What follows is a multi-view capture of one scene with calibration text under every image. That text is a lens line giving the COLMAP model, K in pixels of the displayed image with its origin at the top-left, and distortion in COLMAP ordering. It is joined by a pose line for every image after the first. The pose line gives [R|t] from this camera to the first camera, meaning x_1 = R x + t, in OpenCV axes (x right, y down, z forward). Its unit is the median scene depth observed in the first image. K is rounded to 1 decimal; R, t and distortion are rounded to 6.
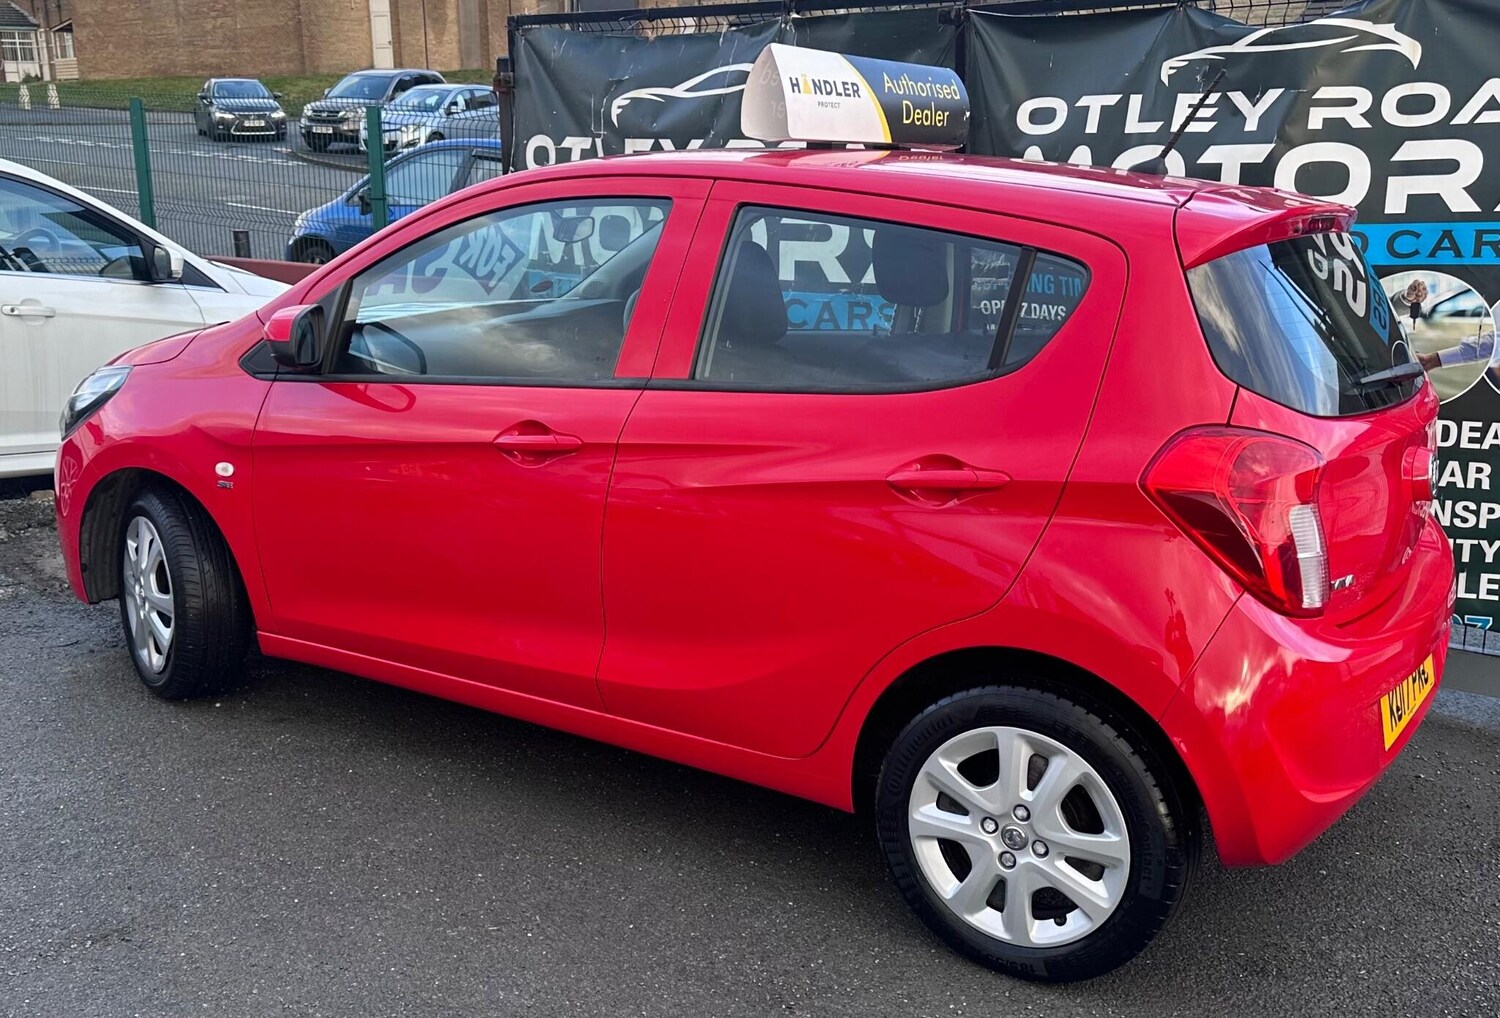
lens RADIAL K [[1668.9, 0, 737.1], [0, 1668.9, 563.5], [0, 0, 1]] dist [0.050591, 0.000000]
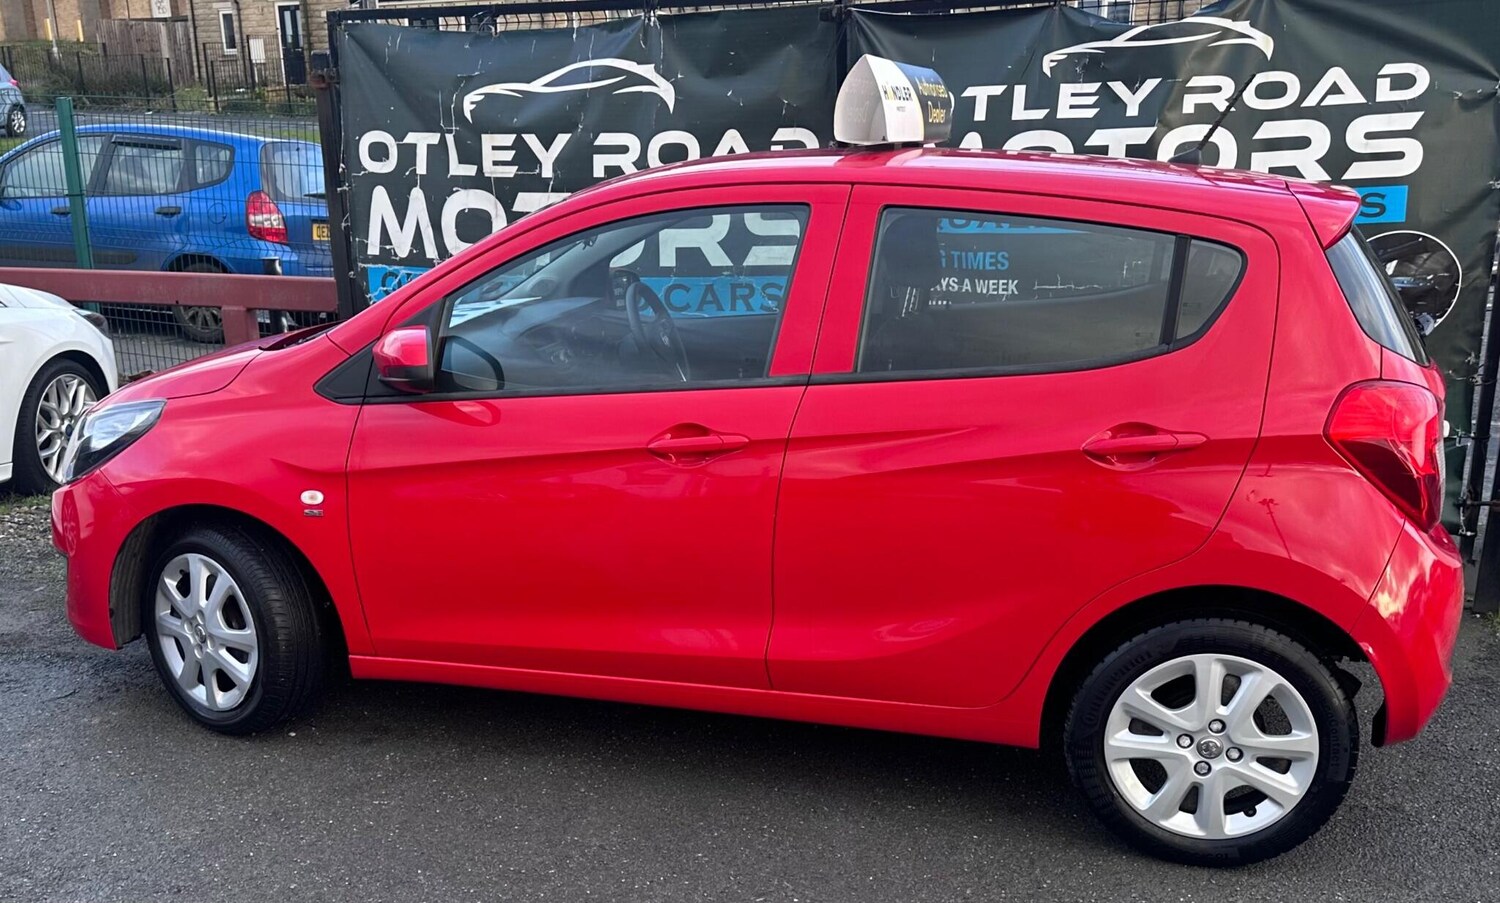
lens RADIAL K [[1600.1, 0, 709.5], [0, 1600.1, 574.6], [0, 0, 1]] dist [0.037728, 0.000000]
pose [[0.953907, -0.108777, 0.279694, -0.342716], [0.098623, 0.993859, 0.050168, -0.033757], [-0.283434, -0.020271, 0.958778, 0.025936]]
